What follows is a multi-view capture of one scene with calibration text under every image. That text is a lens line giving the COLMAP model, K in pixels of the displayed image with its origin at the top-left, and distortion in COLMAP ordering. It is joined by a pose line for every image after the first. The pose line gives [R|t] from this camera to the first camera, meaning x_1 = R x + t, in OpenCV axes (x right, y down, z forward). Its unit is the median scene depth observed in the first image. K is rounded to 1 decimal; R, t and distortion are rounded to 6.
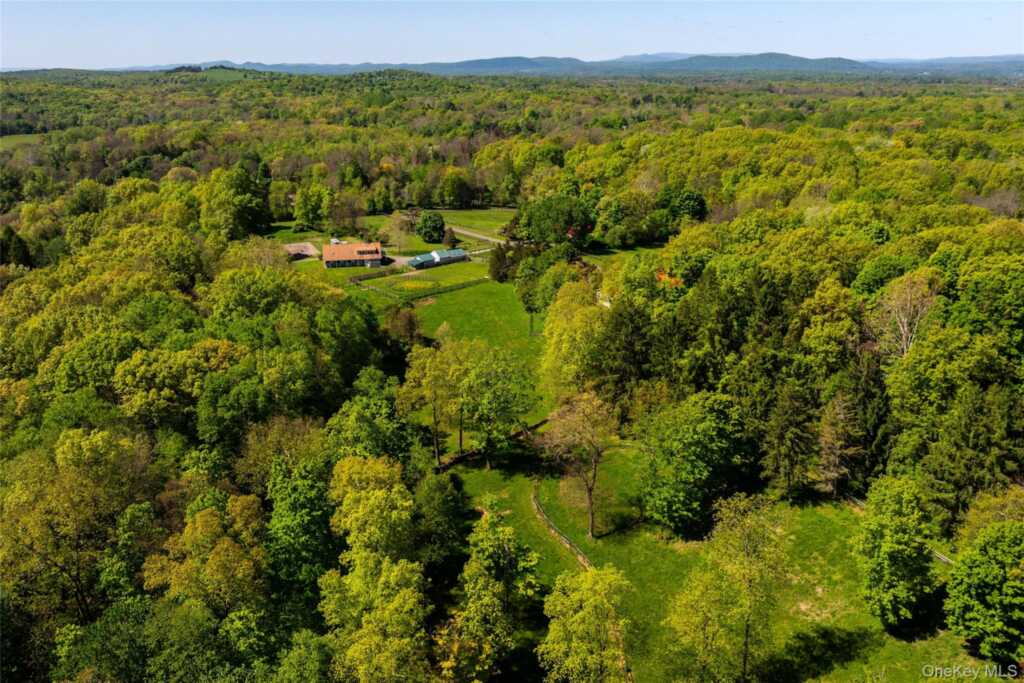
lens RADIAL K [[708.7, 0, 512.0], [0, 708.7, 341.5], [0, 0, 1]] dist [0.029511, 0.000086]
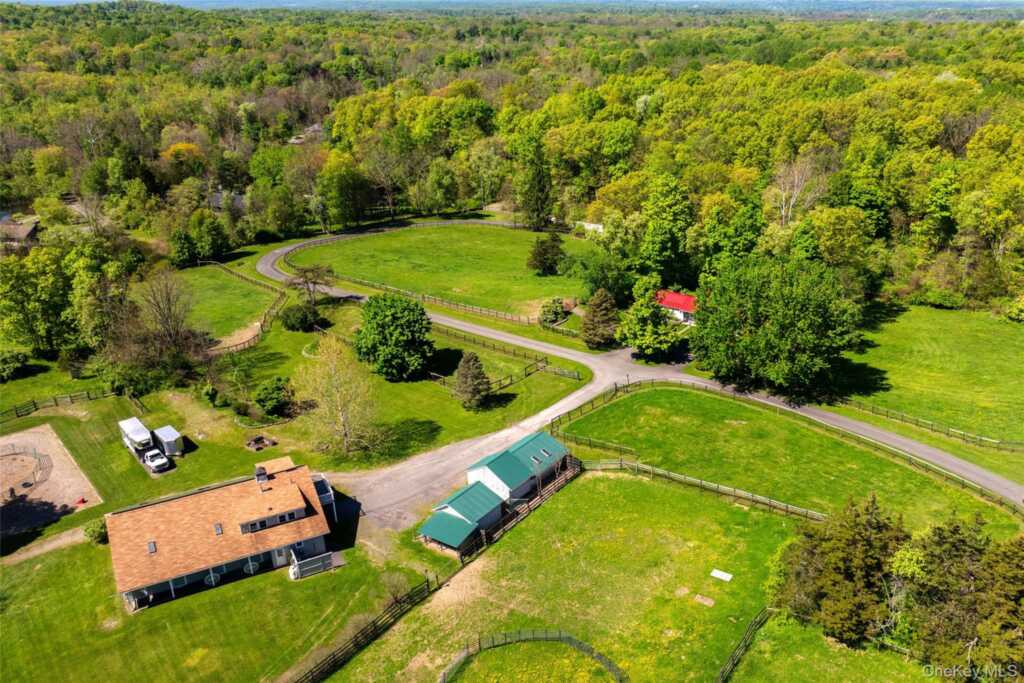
lens RADIAL K [[702.4, 0, 512.0], [0, 702.4, 300.3], [0, 0, 1]] dist [-0.049158, 0.101569]
pose [[0.949899, -0.122015, 0.287756, -0.081554], [0.112403, 0.992416, 0.049757, -0.098592], [-0.291645, -0.014920, 0.956410, 0.308162]]
